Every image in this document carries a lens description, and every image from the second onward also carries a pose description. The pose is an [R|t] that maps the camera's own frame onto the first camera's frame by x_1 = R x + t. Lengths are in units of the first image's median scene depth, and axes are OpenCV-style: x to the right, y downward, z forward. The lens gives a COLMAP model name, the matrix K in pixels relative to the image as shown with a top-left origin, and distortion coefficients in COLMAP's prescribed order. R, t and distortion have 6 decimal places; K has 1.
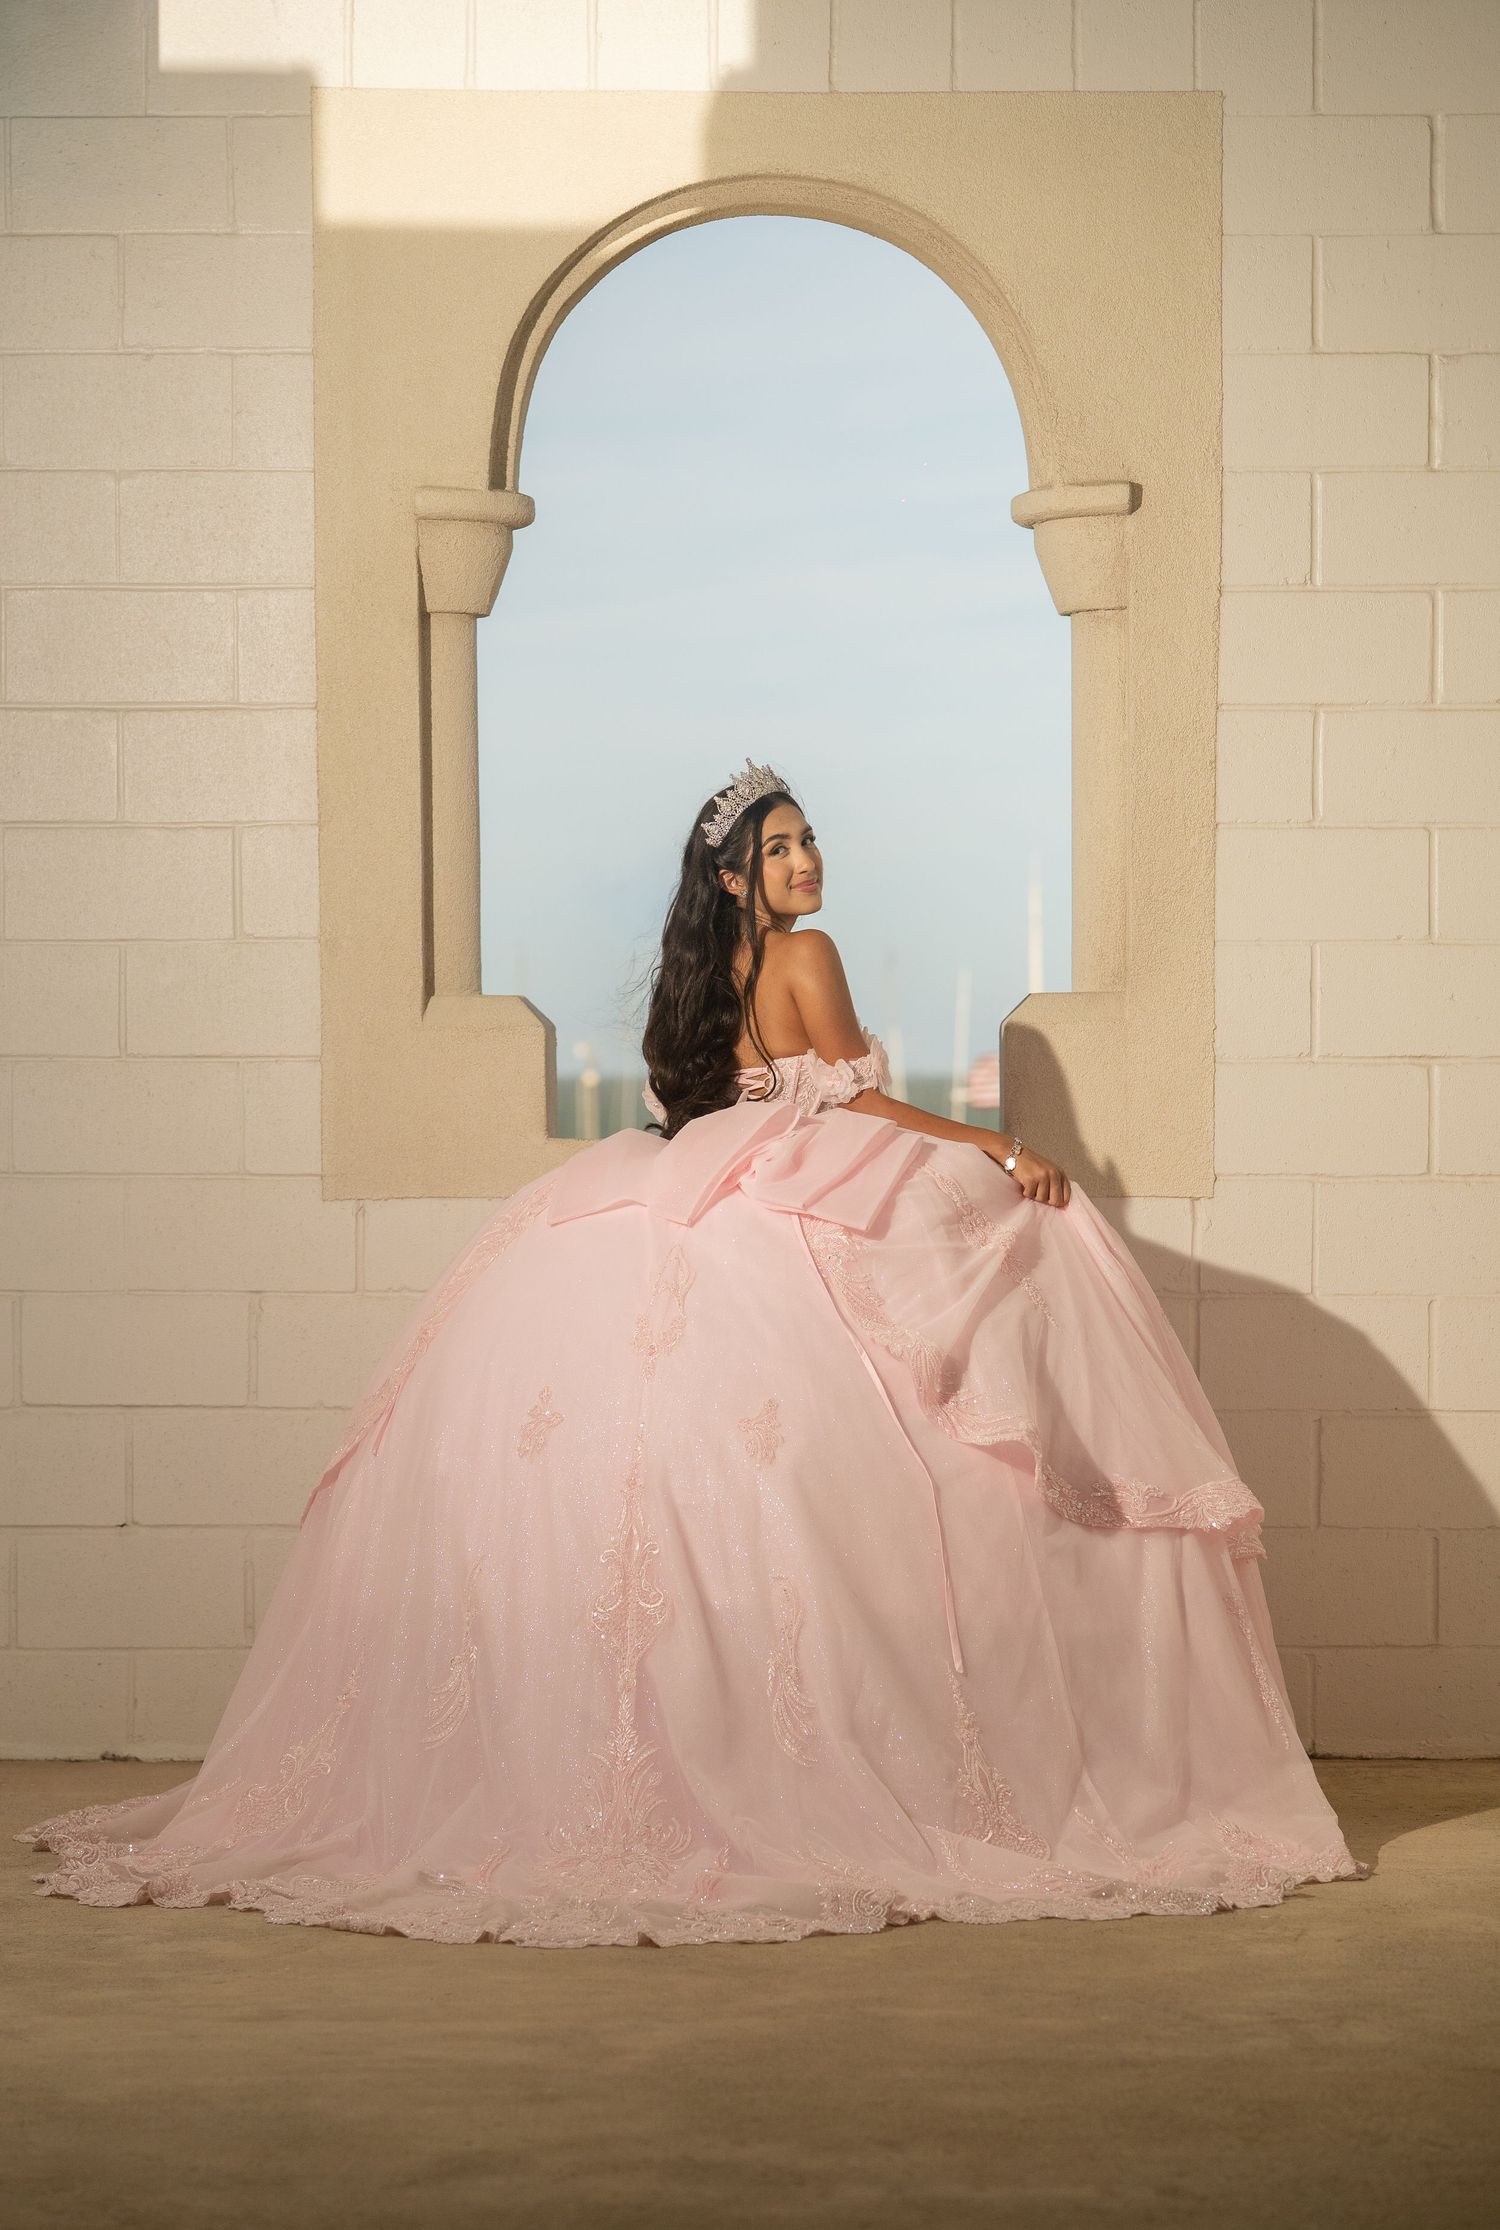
lens RADIAL K [[9266.6, 0, 730.3], [0, 9266.6, 1125.8], [0, 0, 1]] dist [0.553871, 0.000000]
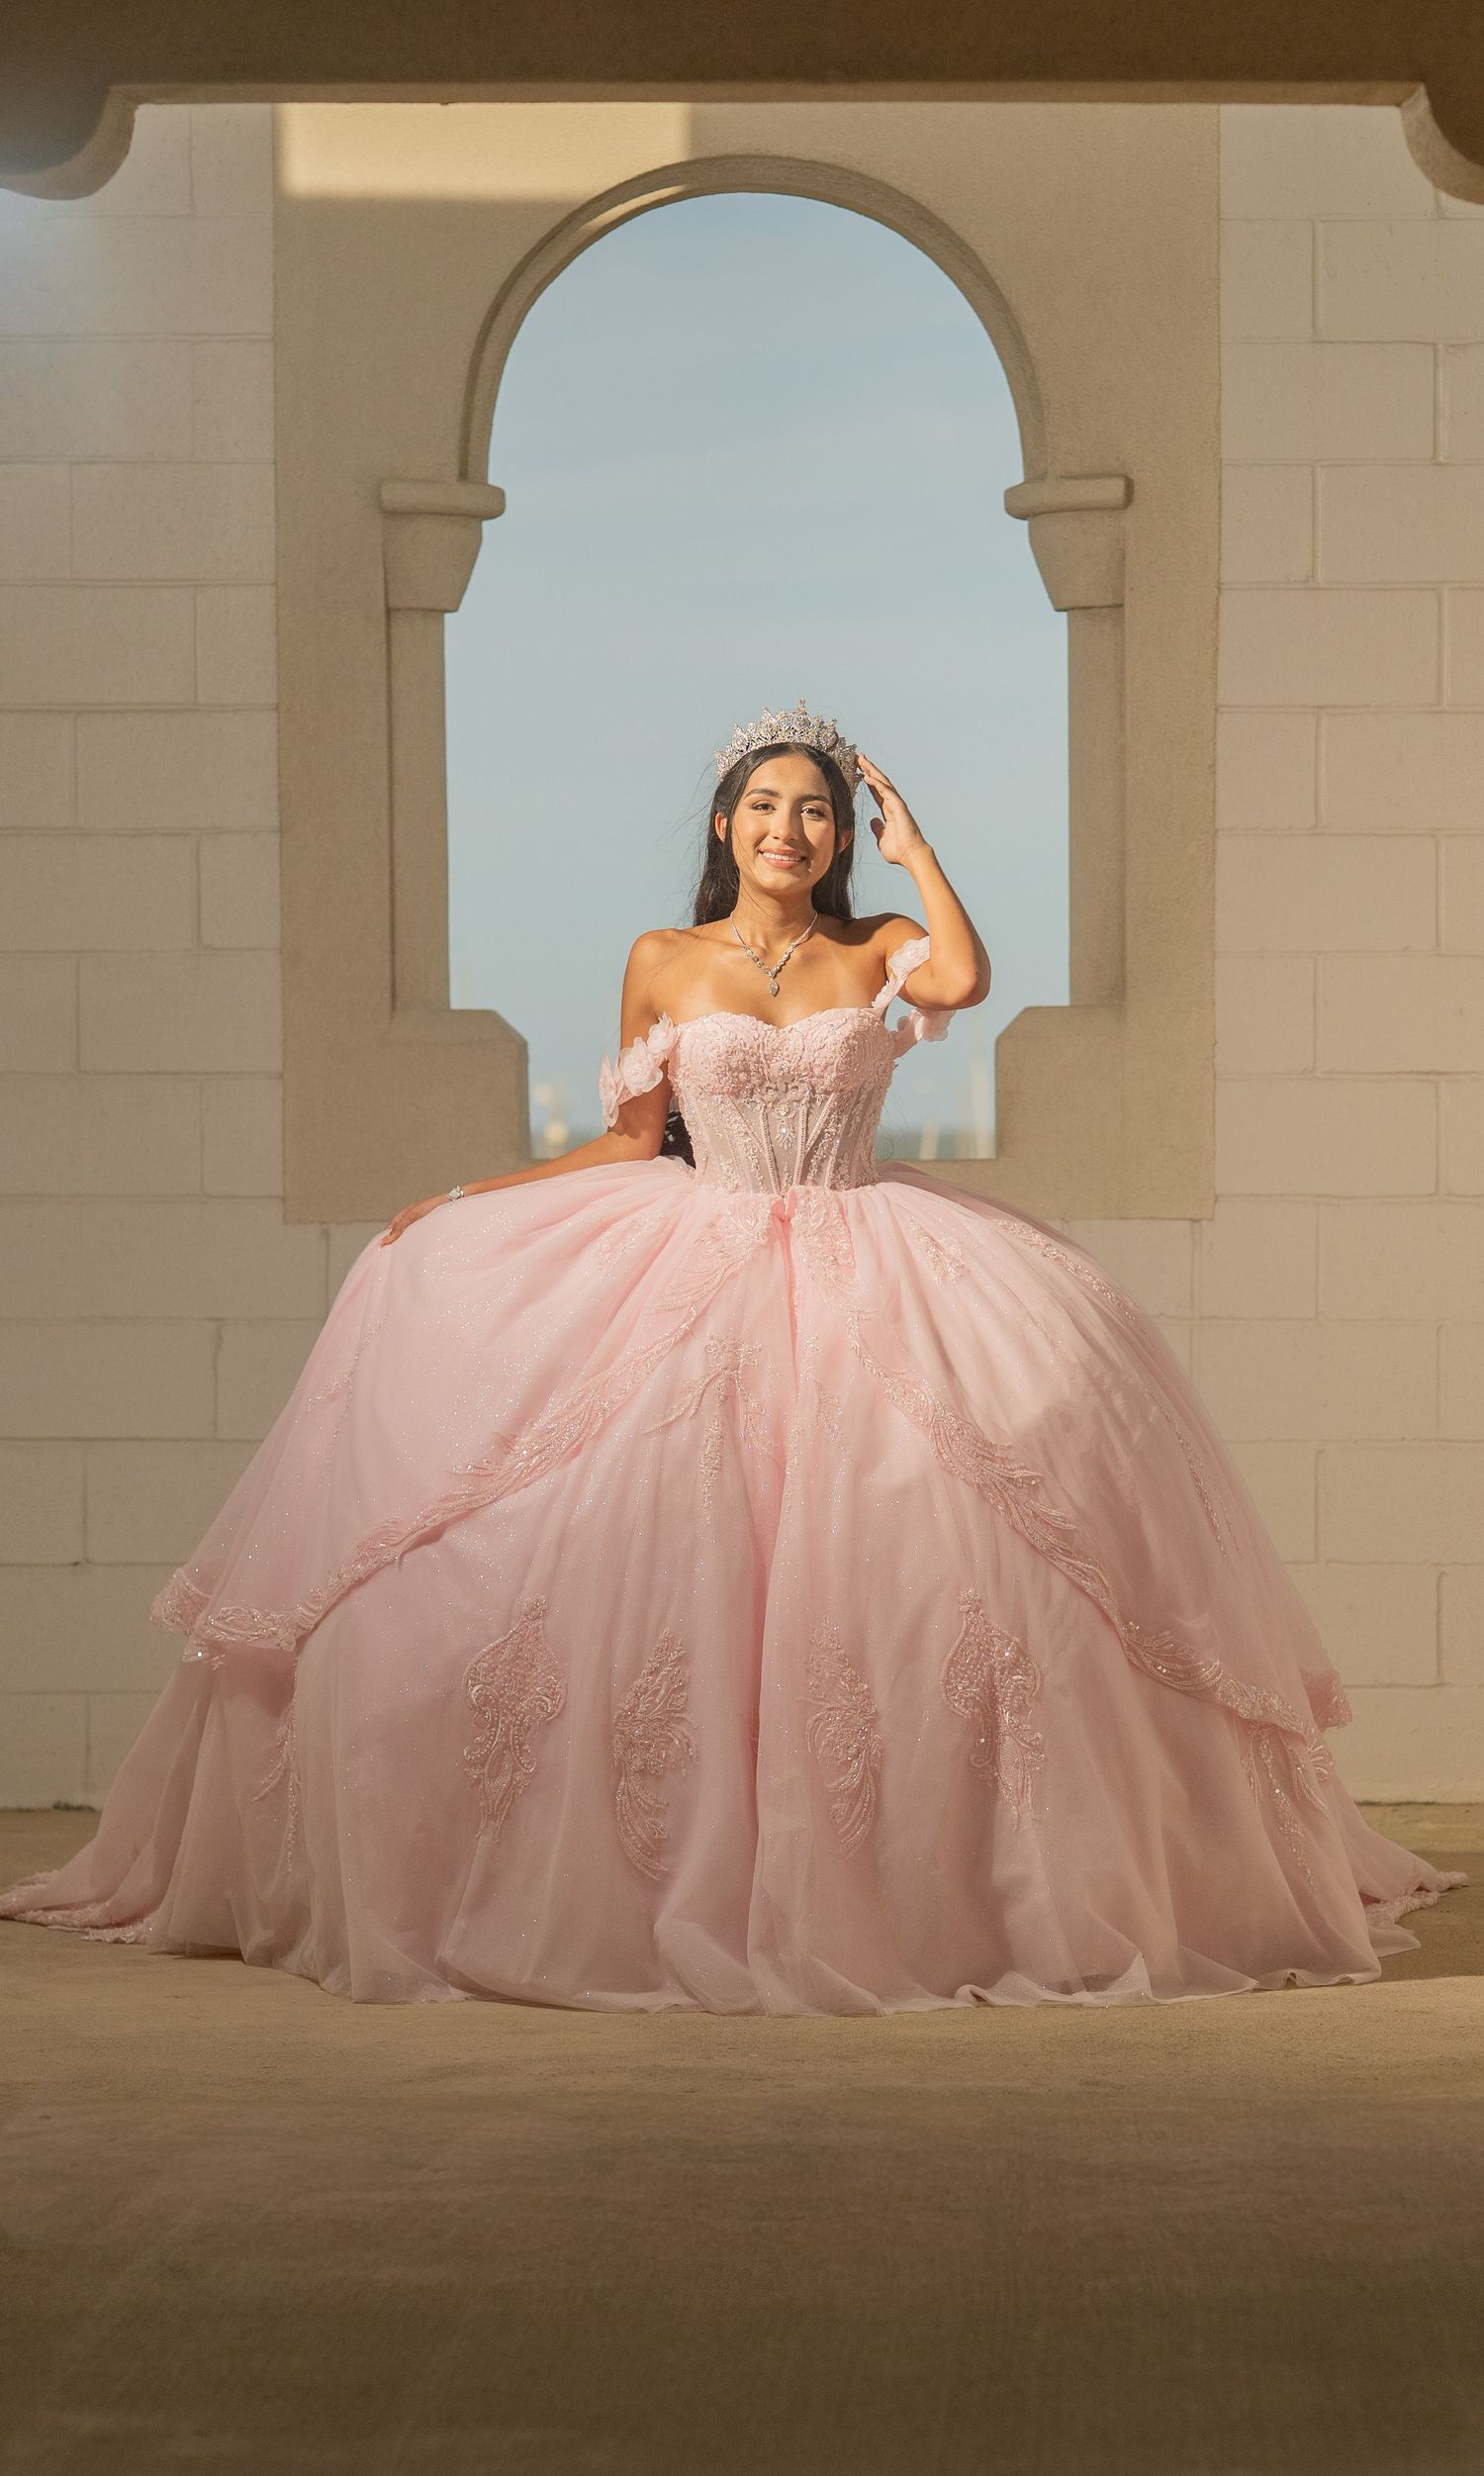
lens RADIAL K [[12007.1, 0, 765.1], [0, 12007.1, 1233.8], [0, 0, 1]] dist [0.424677, 0.000000]
pose [[0.999997, -0.000619, 0.002372, 0.002759], [0.000609, 0.999992, 0.003935, 0.004241], [-0.002374, -0.003934, 0.999989, -0.241197]]
